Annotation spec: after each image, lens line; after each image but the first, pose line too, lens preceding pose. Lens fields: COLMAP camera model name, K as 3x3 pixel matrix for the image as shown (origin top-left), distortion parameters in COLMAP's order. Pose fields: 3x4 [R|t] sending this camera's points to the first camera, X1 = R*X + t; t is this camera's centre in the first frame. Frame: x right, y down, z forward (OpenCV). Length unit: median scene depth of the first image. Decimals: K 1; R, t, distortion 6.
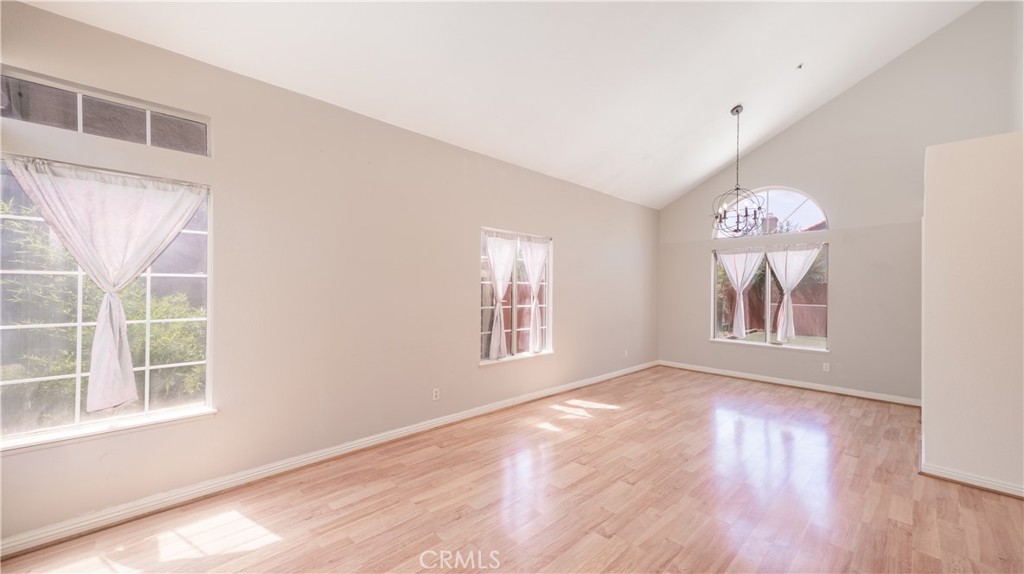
lens RADIAL K [[396.6, 0, 510.7], [0, 396.6, 292.0], [0, 0, 1]] dist [0.001763, 0.000176]
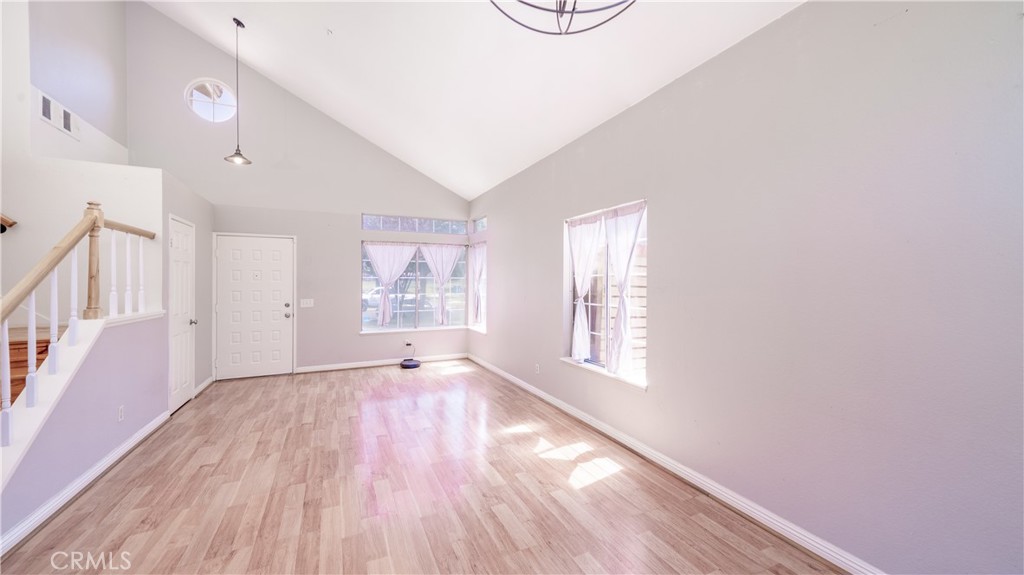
lens RADIAL K [[396.6, 0, 511.4], [0, 396.6, 280.4], [0, 0, 1]] dist [0.001763, 0.000176]
pose [[-0.341714, -0.011561, -0.939733, 0.889748], [-0.014882, 0.999866, -0.006890, -0.003940], [0.939686, 0.011631, -0.341841, 1.201989]]
